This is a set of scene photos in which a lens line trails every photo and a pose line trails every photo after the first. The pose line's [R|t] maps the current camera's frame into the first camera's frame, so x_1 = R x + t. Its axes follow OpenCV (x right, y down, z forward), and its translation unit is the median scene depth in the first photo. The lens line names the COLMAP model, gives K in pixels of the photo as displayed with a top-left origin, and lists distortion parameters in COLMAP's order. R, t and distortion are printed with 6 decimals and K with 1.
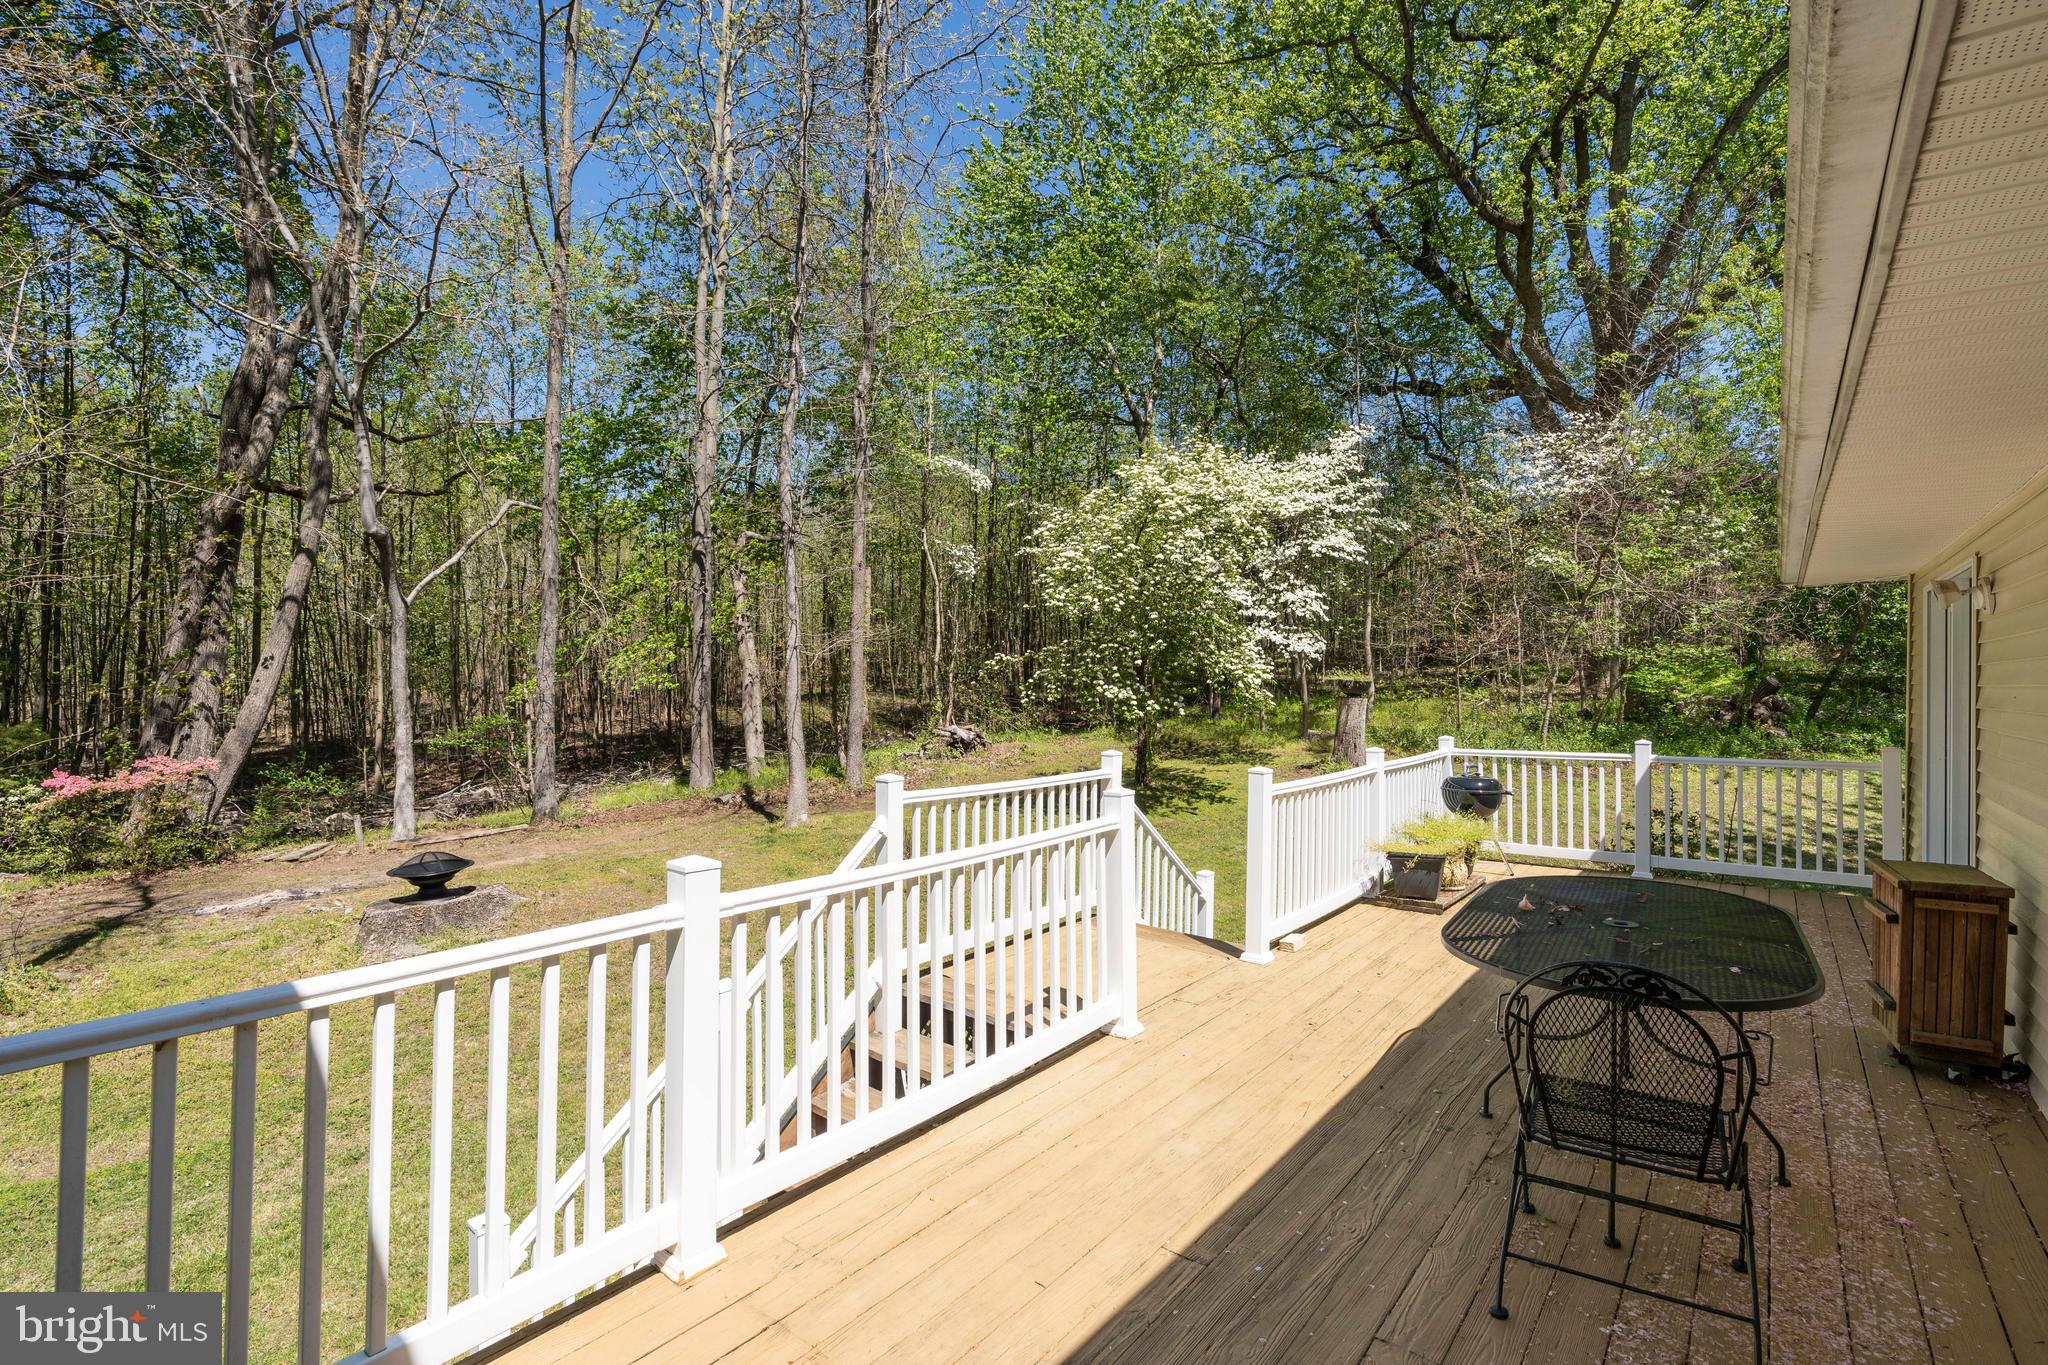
lens RADIAL K [[924.9, 0, 1025.8], [0, 924.9, 689.9], [0, 0, 1]] dist [-0.009570, 0.002693]
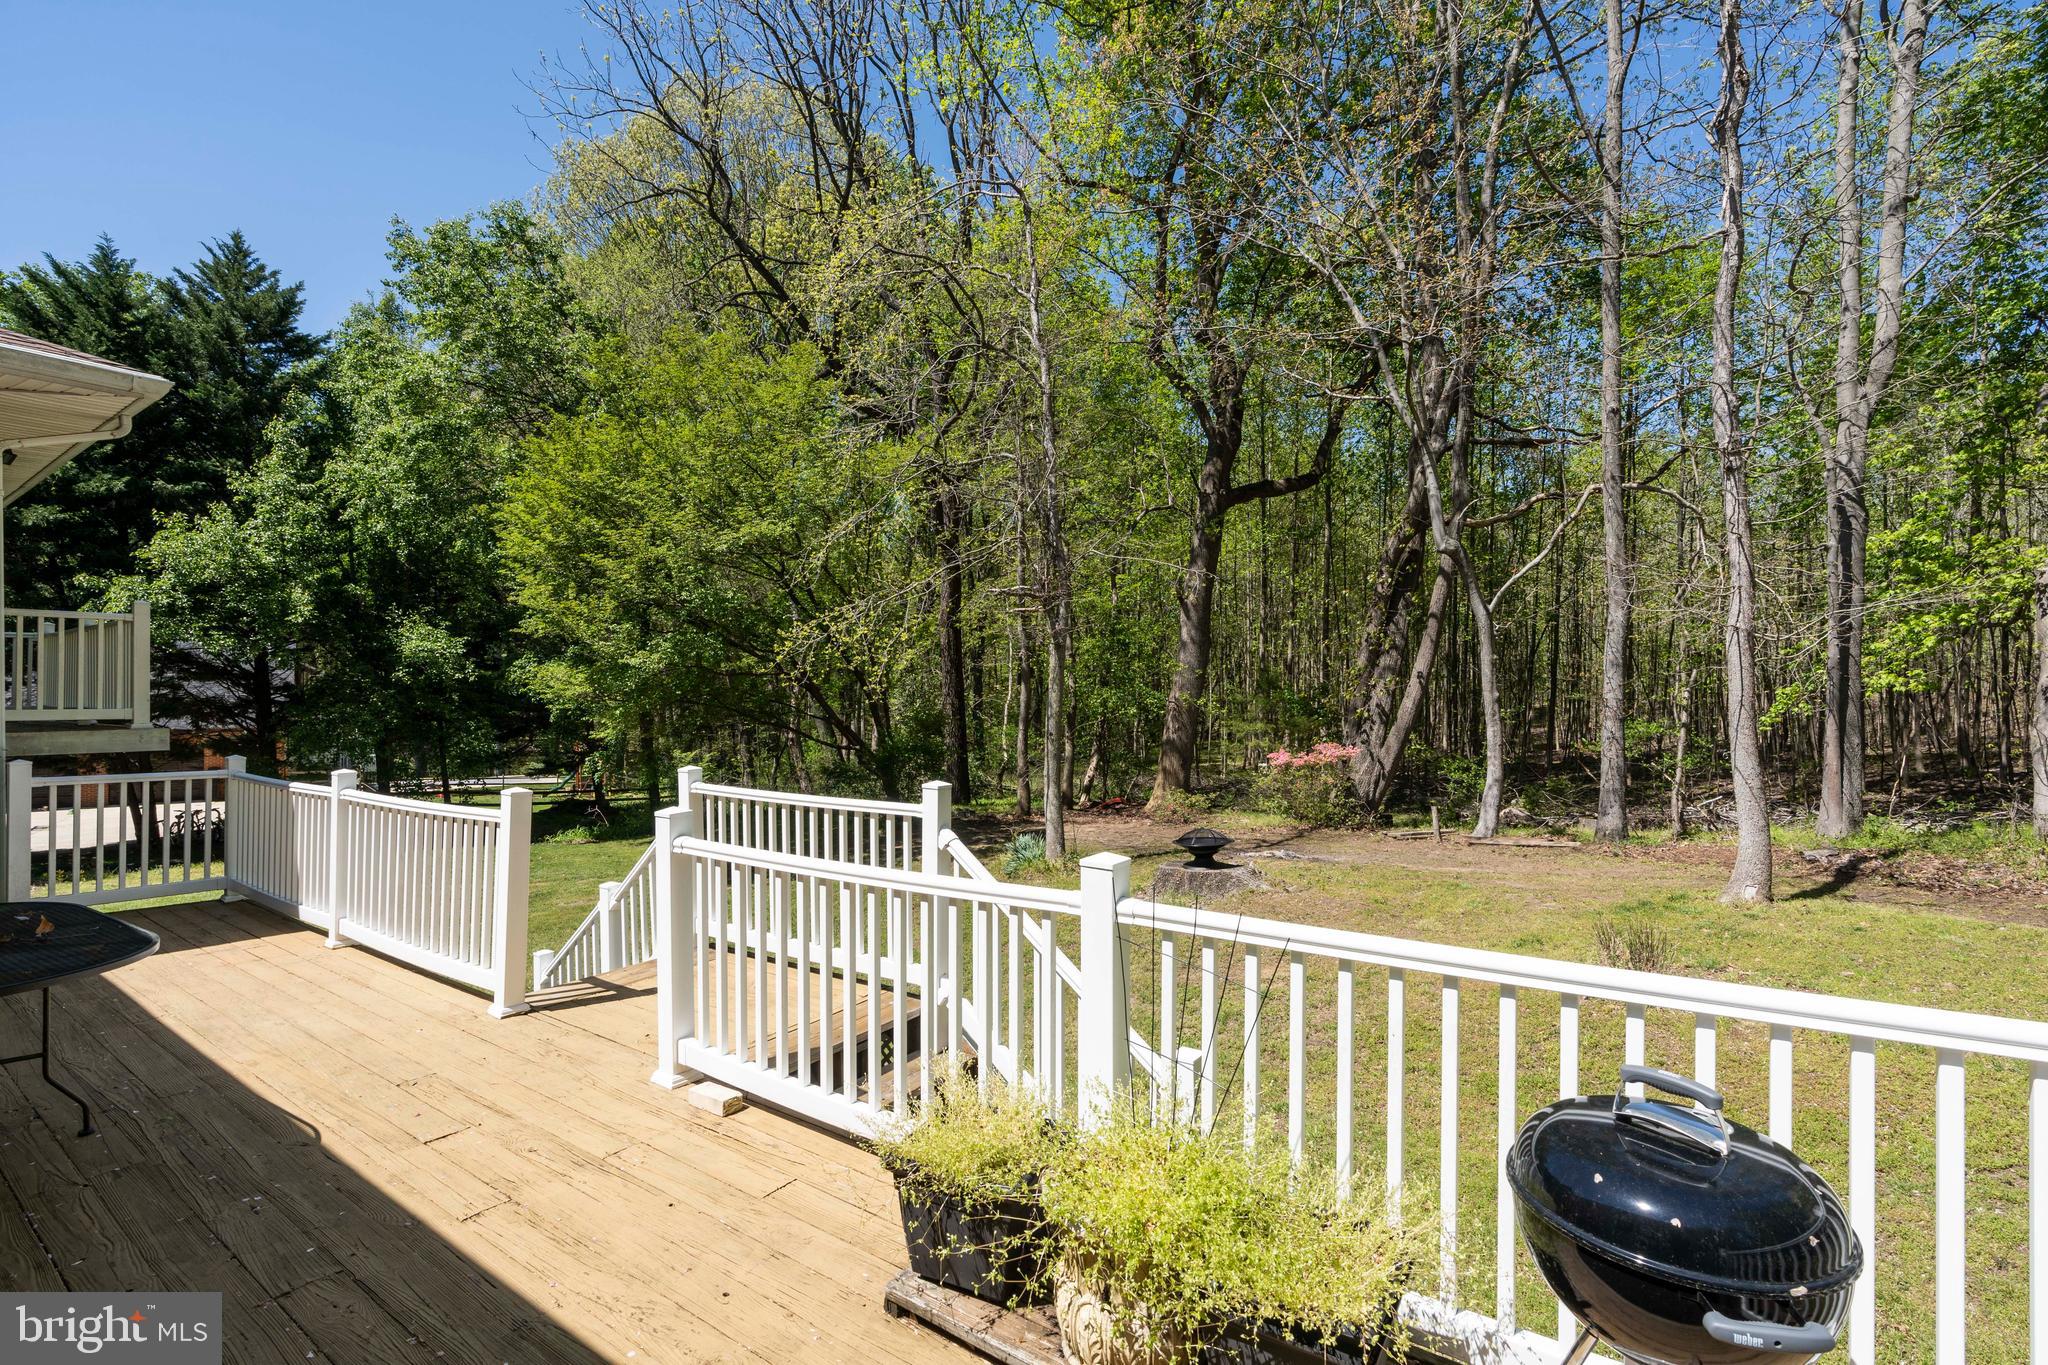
lens RADIAL K [[913.6, 0, 1014.2], [0, 913.6, 687.1], [0, 0, 1]] dist [0.003458, 0.000380]
pose [[0.053891, -0.008135, -0.998514, 0.330193], [0.002530, 0.999965, -0.008010, -0.000889], [0.998544, -0.002095, 0.053909, 0.416860]]
